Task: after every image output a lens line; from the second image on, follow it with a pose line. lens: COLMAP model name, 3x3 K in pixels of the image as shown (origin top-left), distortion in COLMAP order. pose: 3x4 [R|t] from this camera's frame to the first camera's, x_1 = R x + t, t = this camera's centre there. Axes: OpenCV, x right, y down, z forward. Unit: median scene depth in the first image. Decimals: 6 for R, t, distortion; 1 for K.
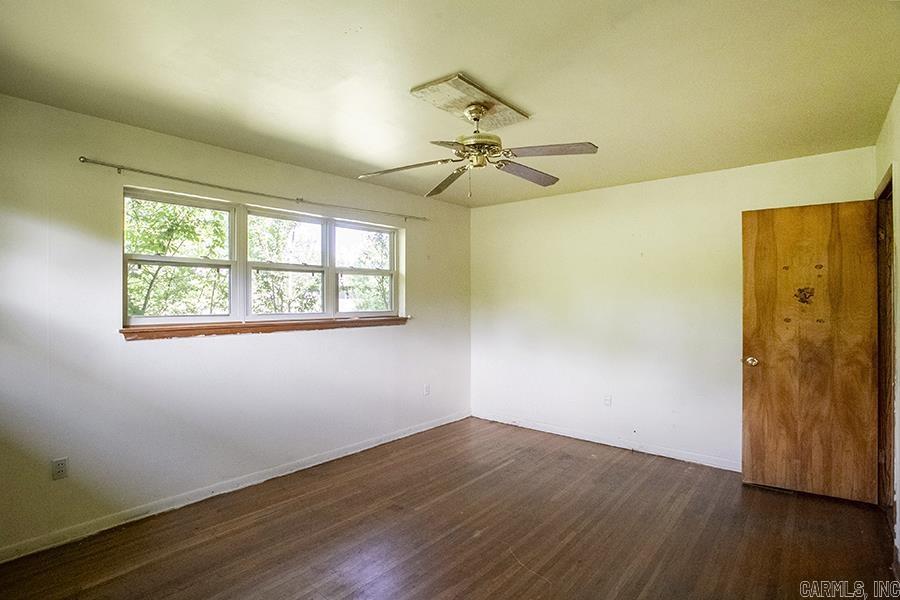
lens RADIAL K [[450.9, 0, 450.0], [0, 450.9, 300.0], [0, 0, 1]] dist [-0.043827, 0.001067]
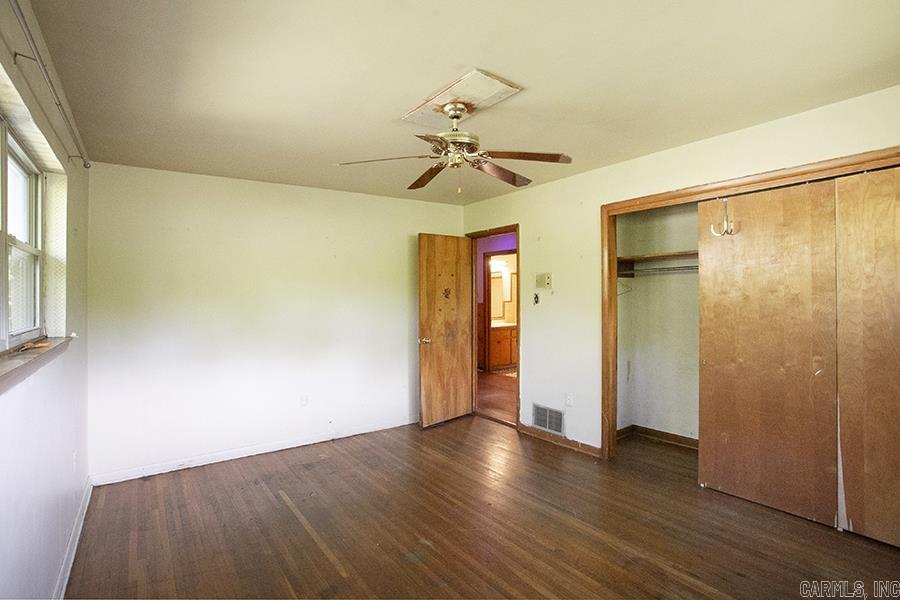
lens RADIAL K [[450.9, 0, 450.0], [0, 450.9, 300.0], [0, 0, 1]] dist [-0.043827, 0.001067]
pose [[0.230859, -0.019898, 0.972784, -0.657895], [0.019936, 0.999678, 0.015718, -0.010661], [-0.972783, 0.015764, 0.231181, 0.548723]]
